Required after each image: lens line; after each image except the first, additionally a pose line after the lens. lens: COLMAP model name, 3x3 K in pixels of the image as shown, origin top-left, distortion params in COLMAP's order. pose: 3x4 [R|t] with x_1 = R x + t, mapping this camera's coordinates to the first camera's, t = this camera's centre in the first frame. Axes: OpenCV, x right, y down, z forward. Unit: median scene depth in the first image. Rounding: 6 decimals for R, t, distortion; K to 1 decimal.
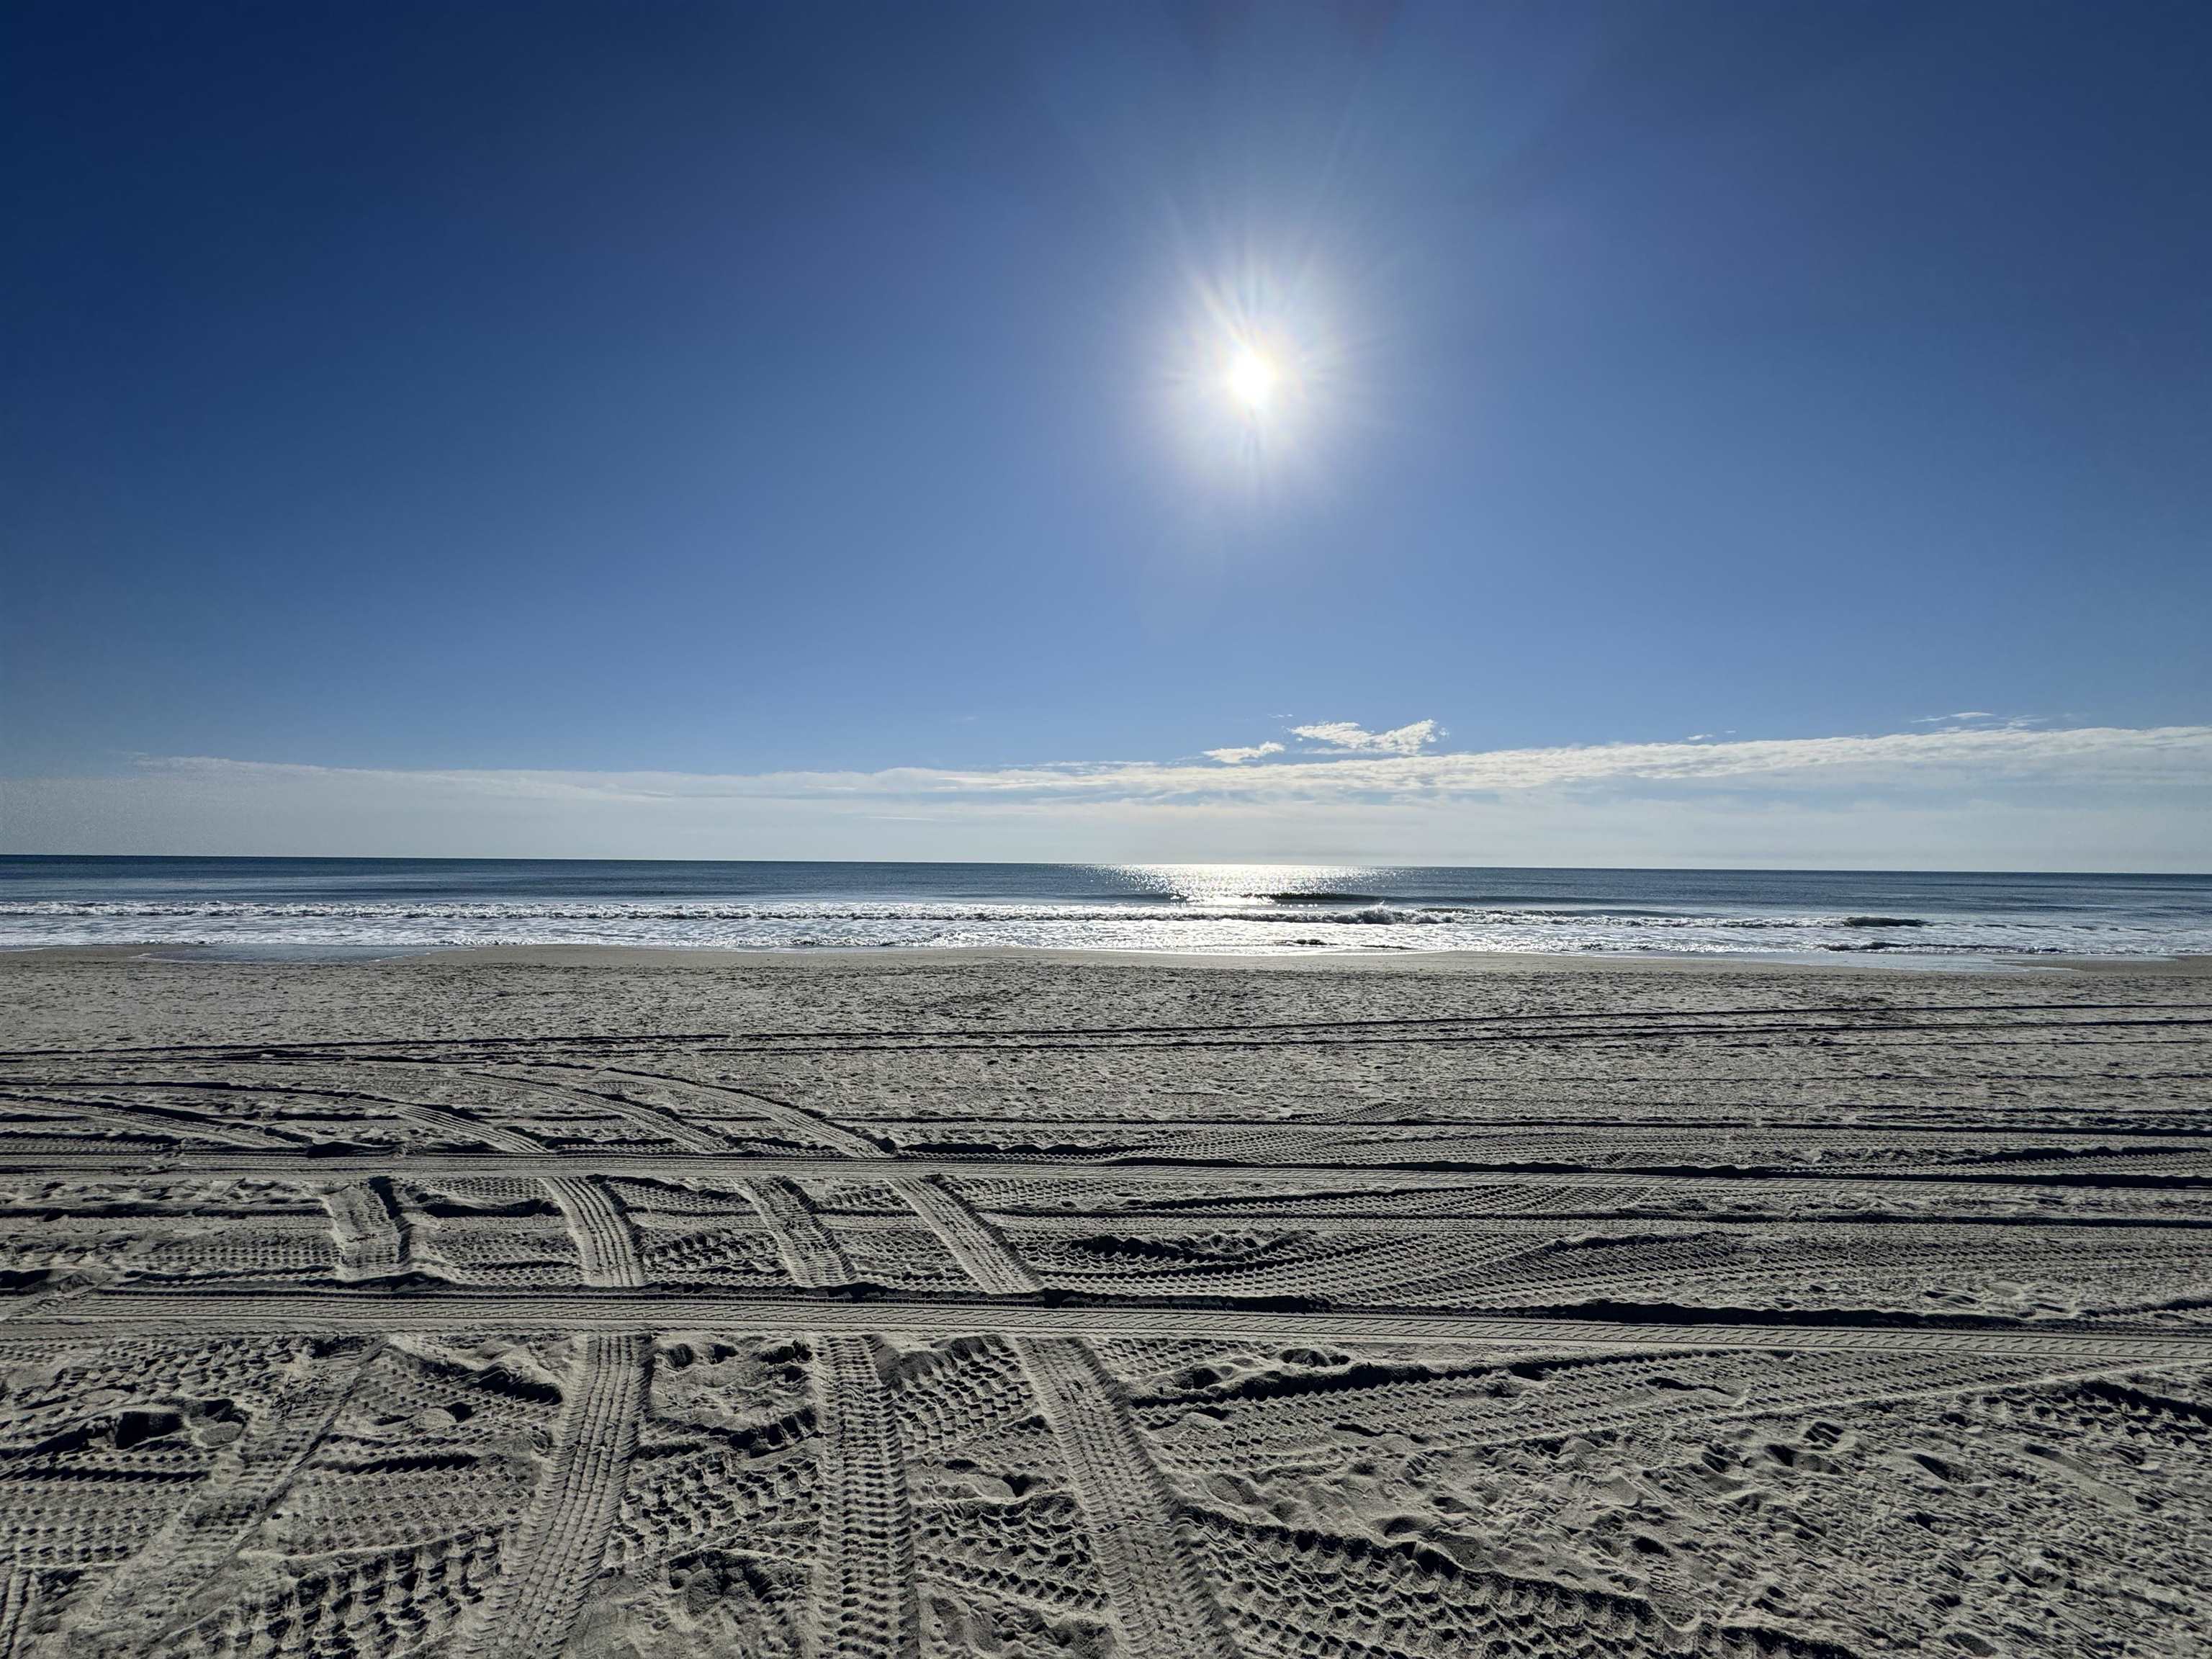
lens RADIAL K [[880.1, 0, 1095.2], [0, 880.1, 852.4], [0, 0, 1]] dist [0.005459, -0.001042]
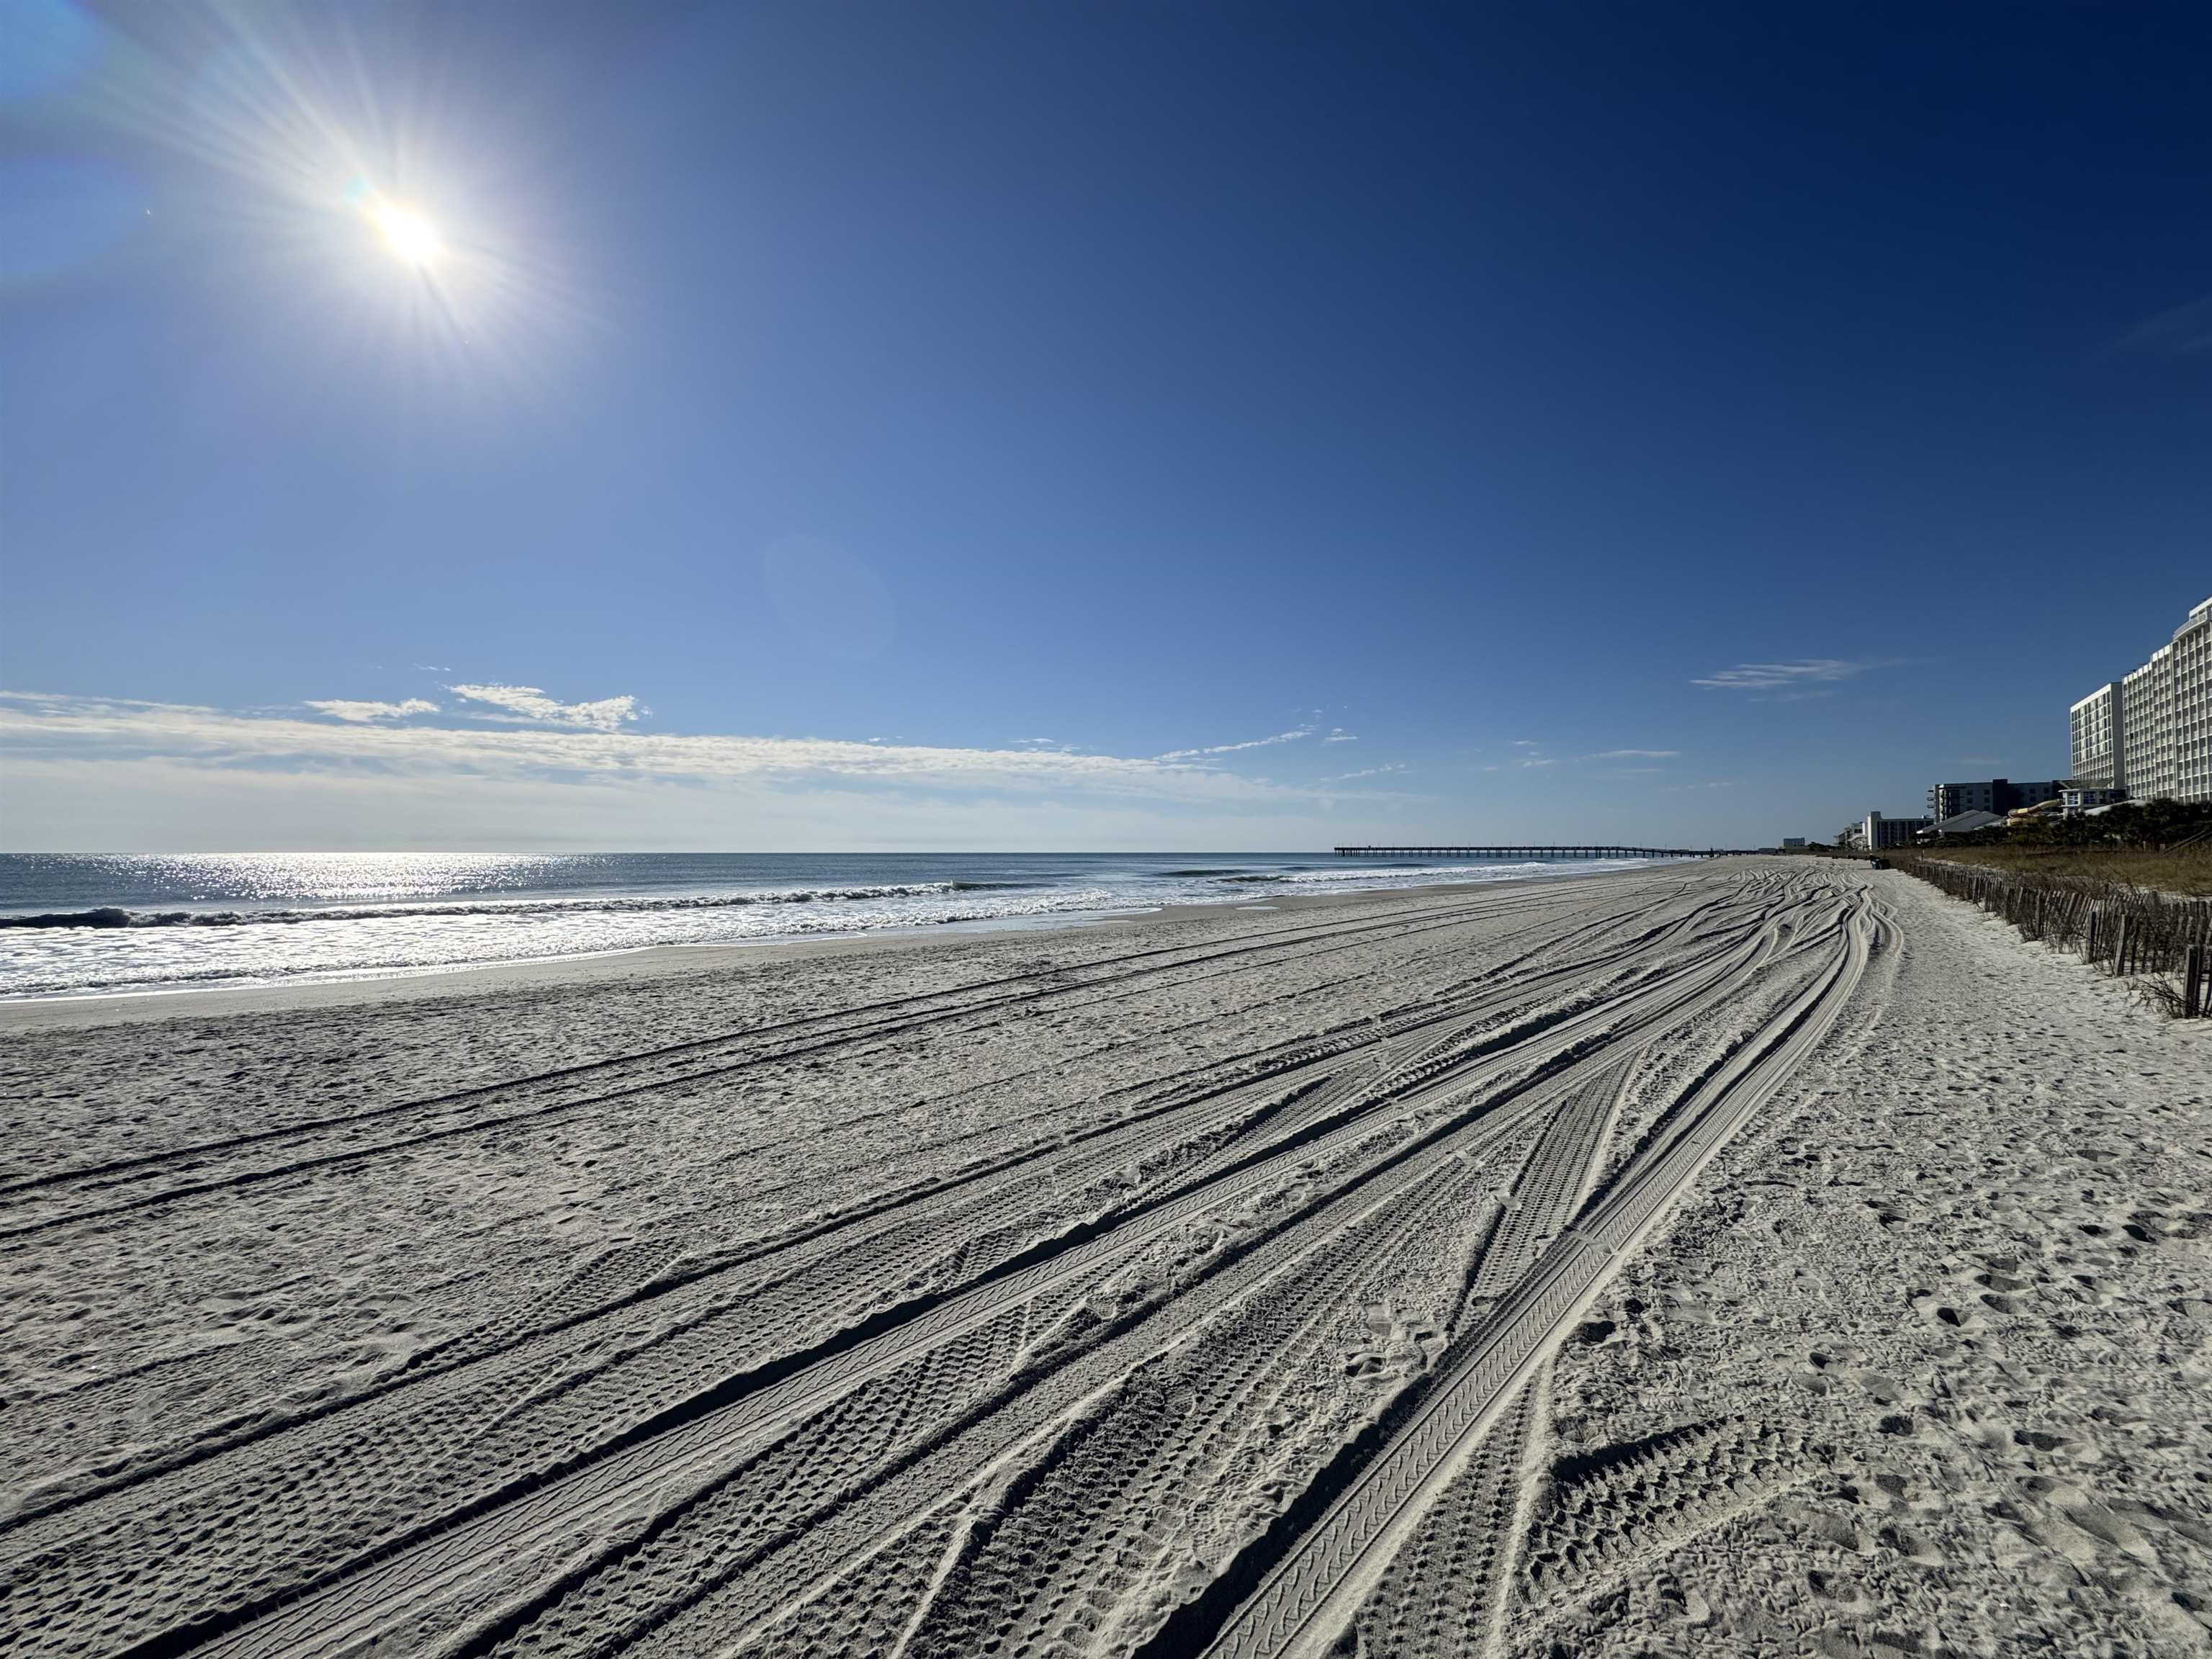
lens RADIAL K [[880.1, 0, 1101.9], [0, 880.1, 850.1], [0, 0, 1]] dist [0.005459, -0.001042]
pose [[0.656664, -0.007544, 0.754146, 0.054861], [-0.002791, 0.999919, 0.012433, 0.001420], [-0.754178, -0.010269, 0.656589, 0.198891]]
